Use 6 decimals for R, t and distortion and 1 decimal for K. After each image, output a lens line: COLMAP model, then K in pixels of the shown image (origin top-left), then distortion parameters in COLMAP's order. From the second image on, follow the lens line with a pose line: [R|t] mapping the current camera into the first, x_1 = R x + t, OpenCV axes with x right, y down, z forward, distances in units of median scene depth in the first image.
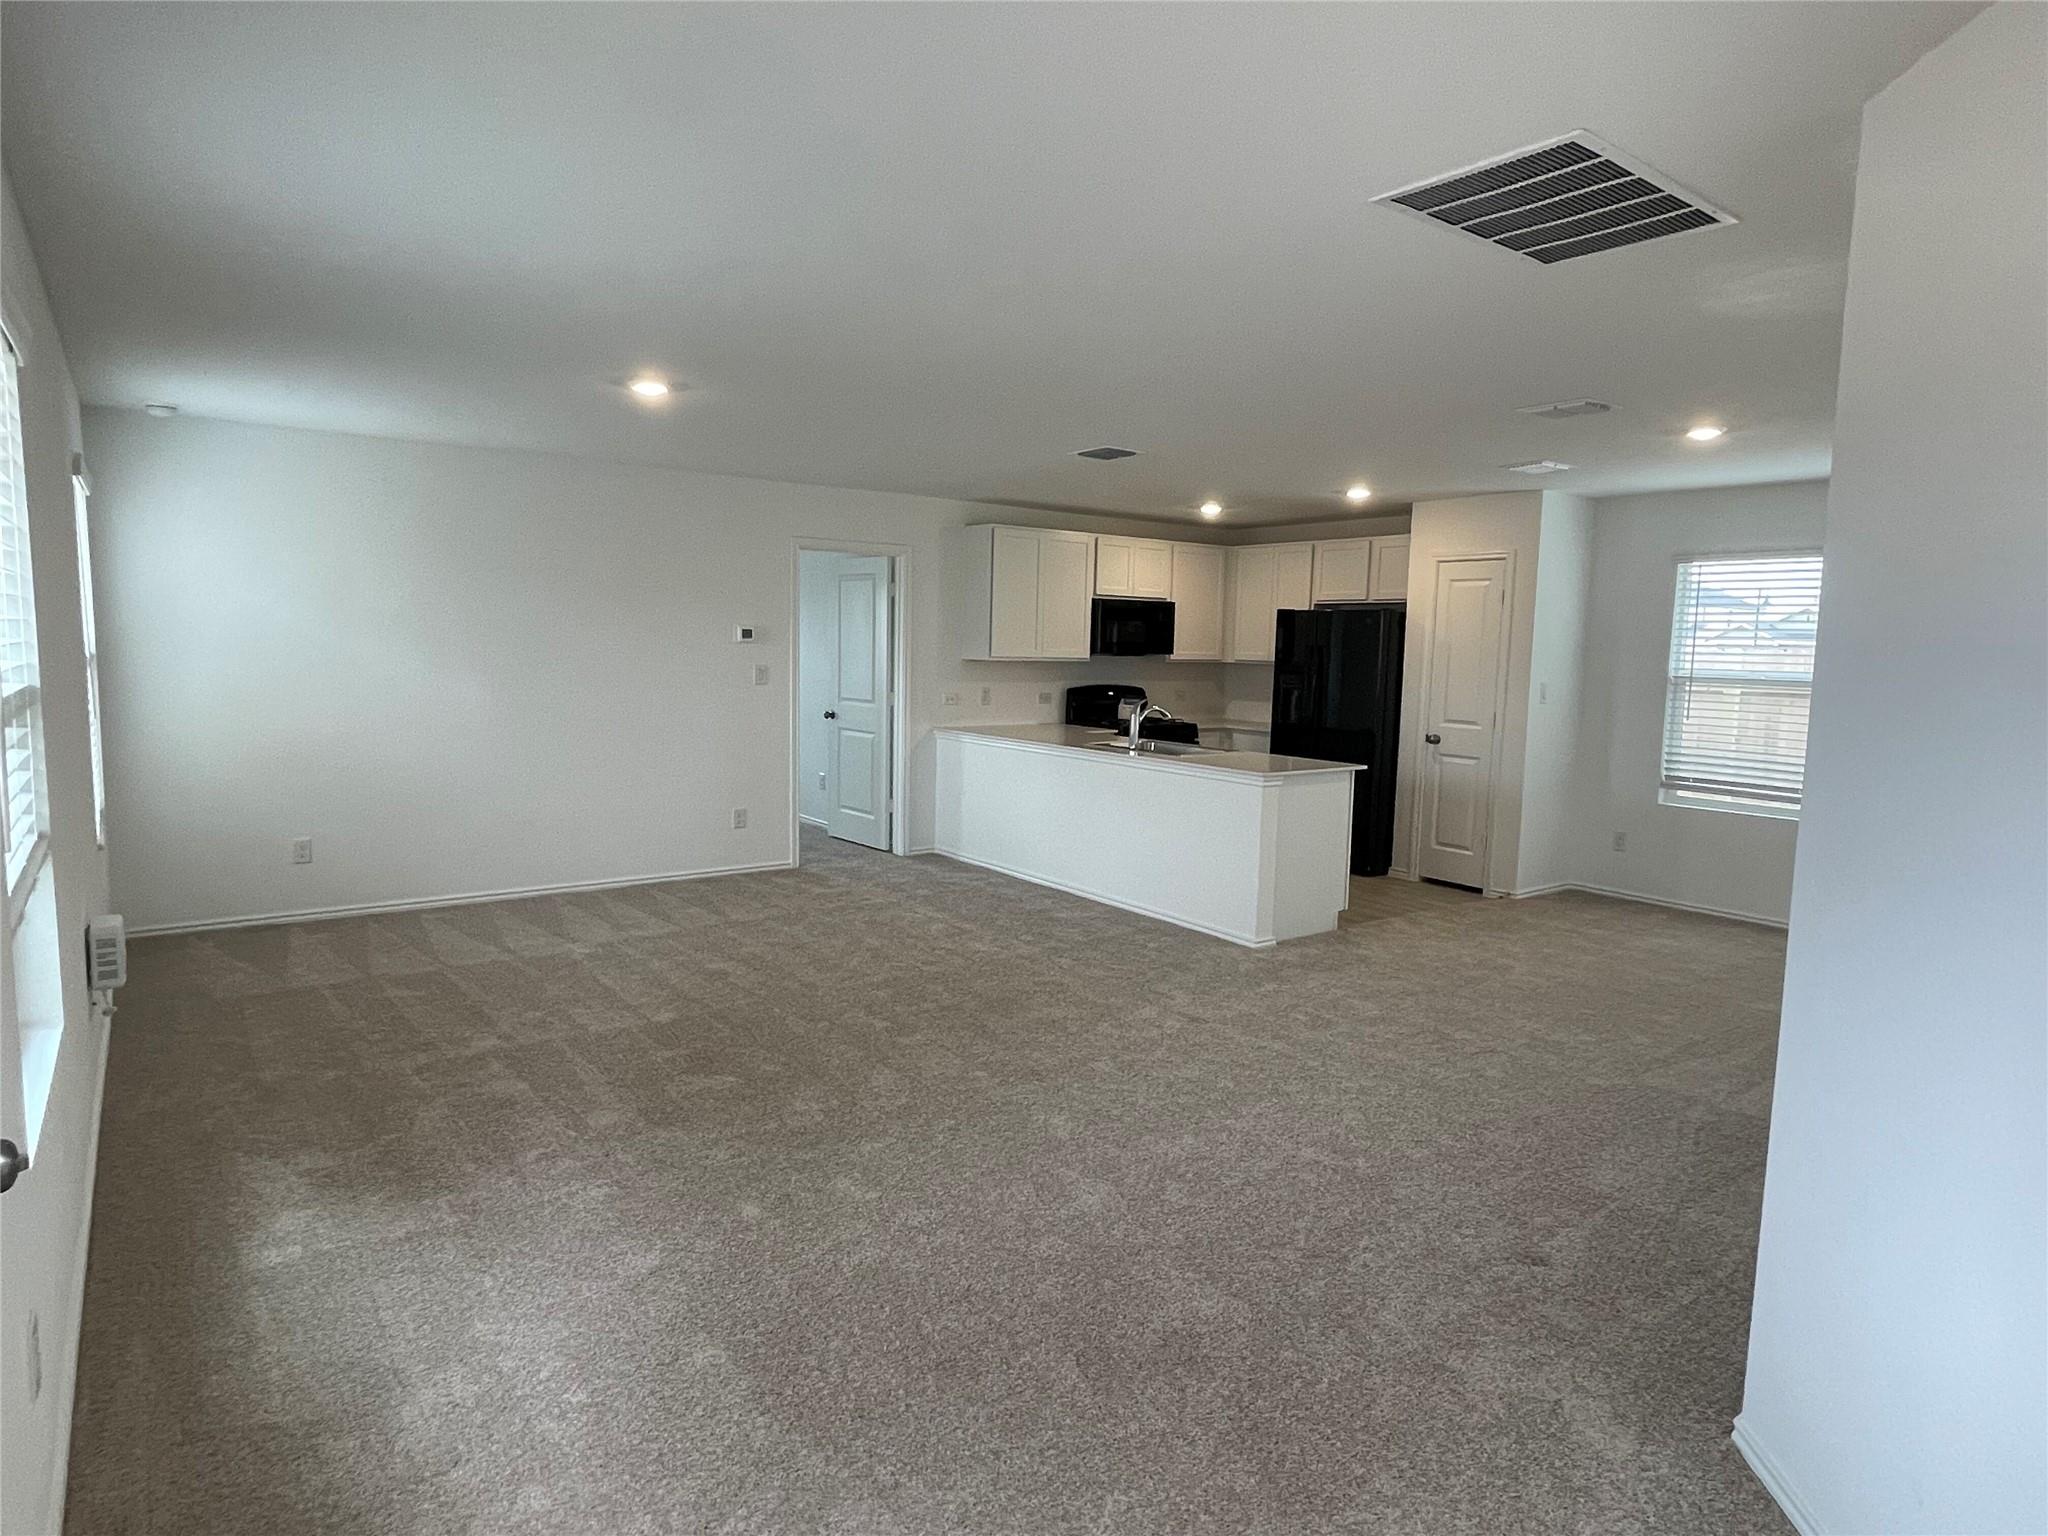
lens RADIAL K [[1170.8, 0, 1015.2], [0, 1170.8, 757.7], [0, 0, 1]] dist [-0.009571, 0.007040]
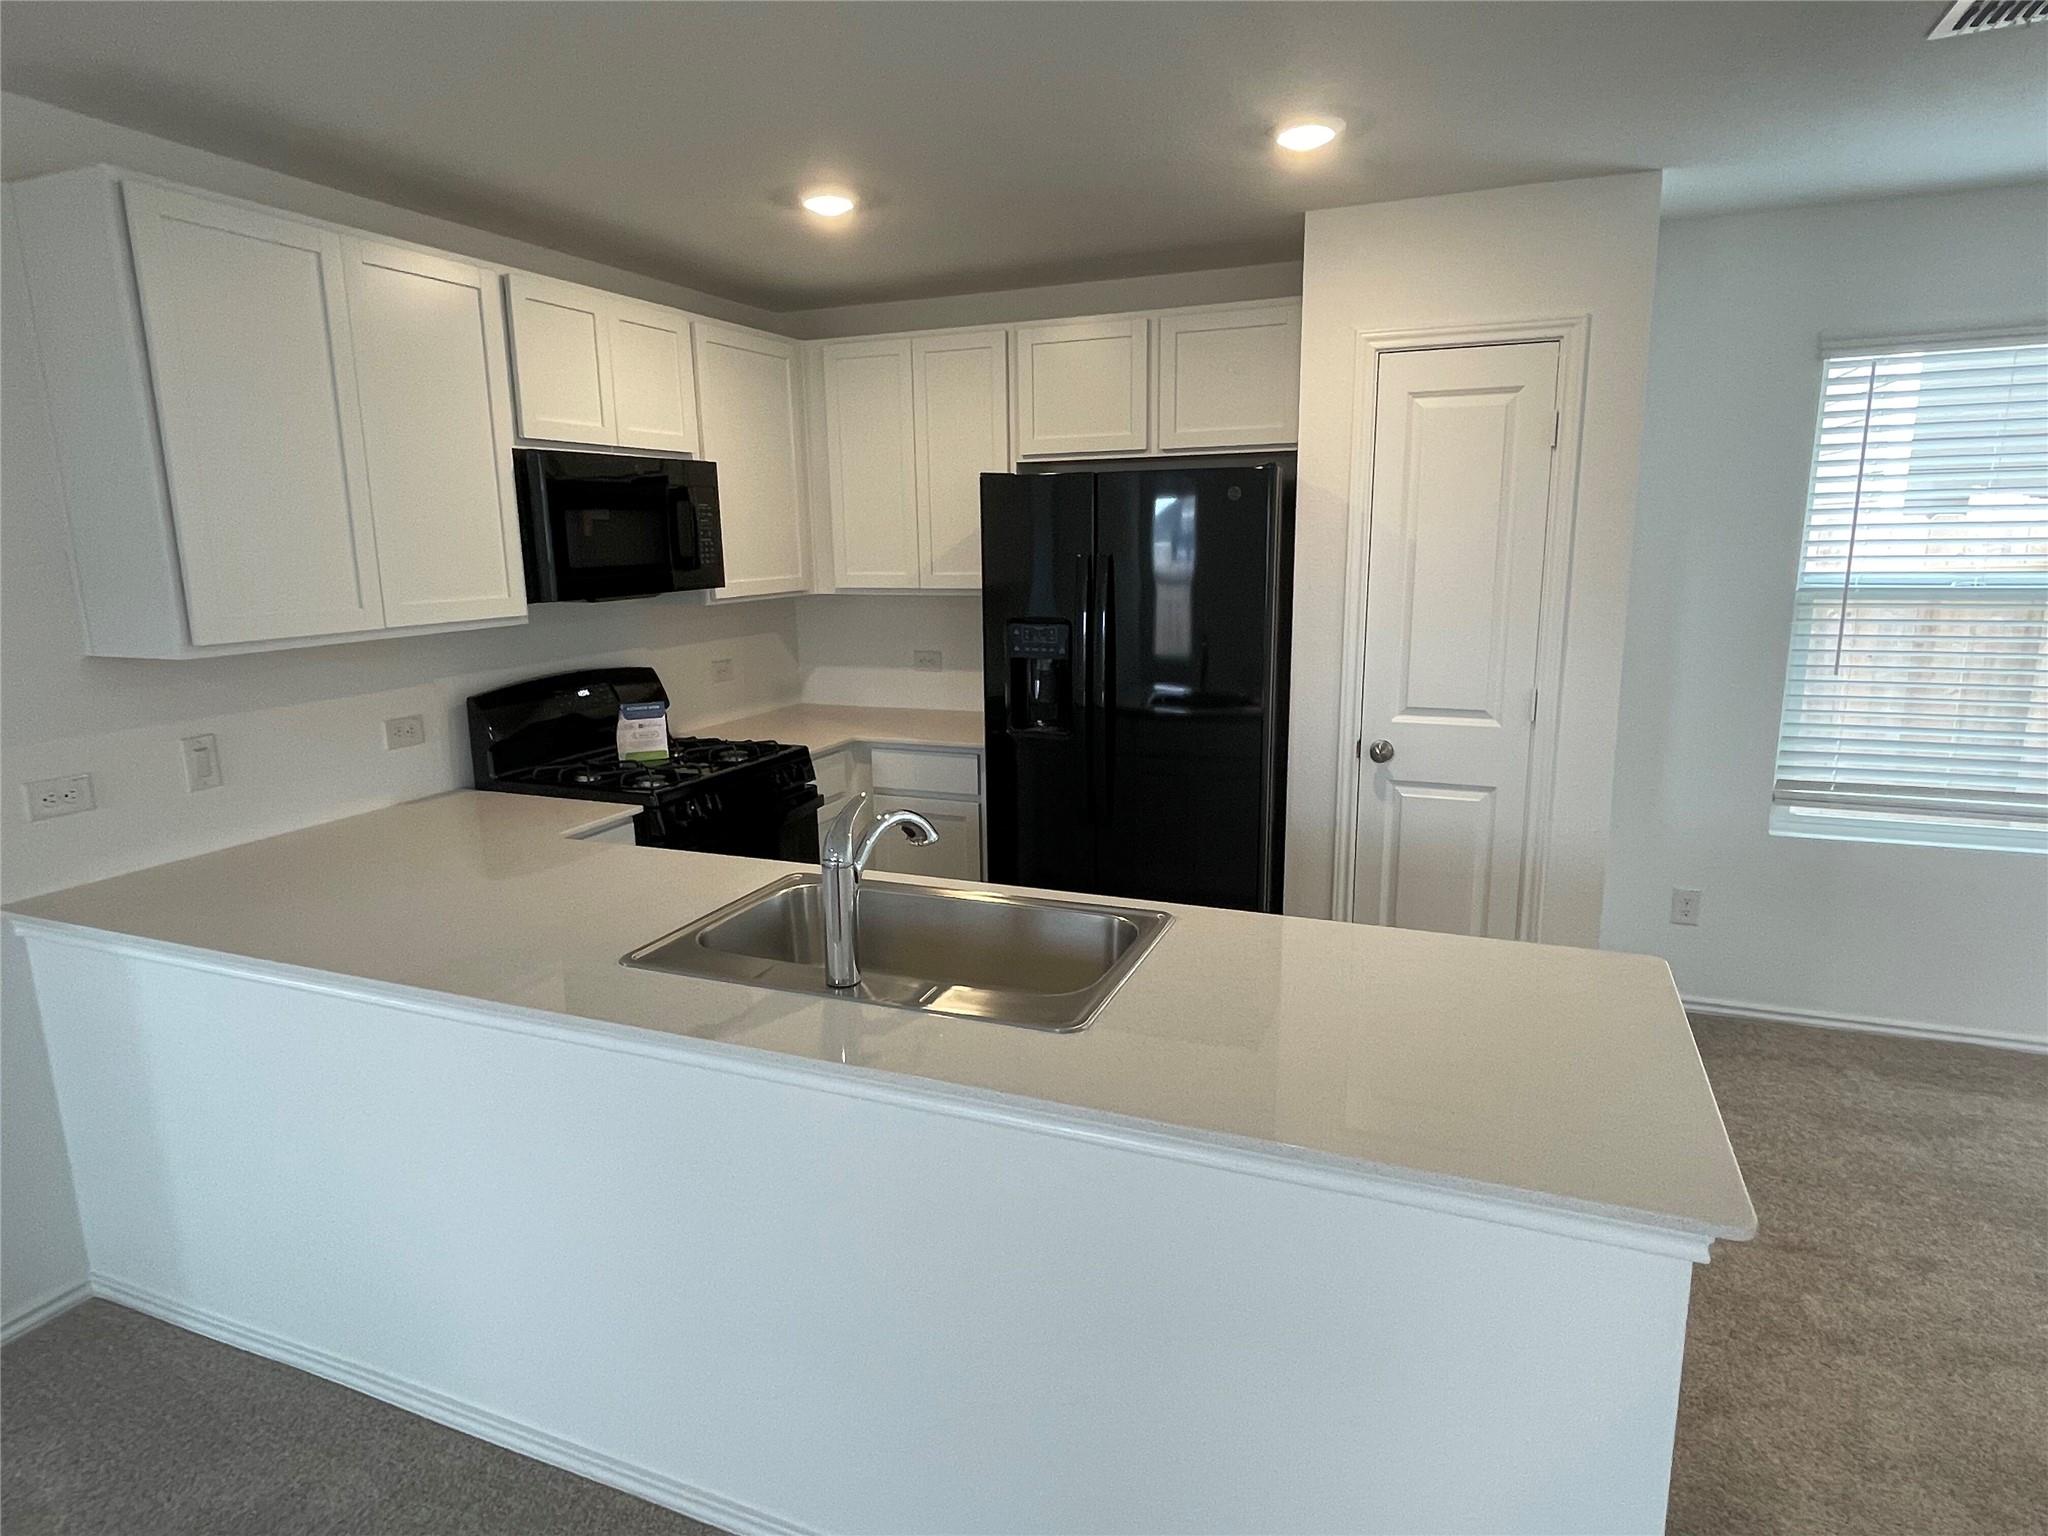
lens RADIAL K [[1170.8, 0, 1022.8], [0, 1170.8, 763.6], [0, 0, 1]] dist [-0.009571, 0.007040]
pose [[0.855936, -0.134095, 0.499391, 0.007279], [0.085992, 0.989254, 0.118245, -0.076054], [-0.509881, -0.058267, 0.858269, 0.664784]]
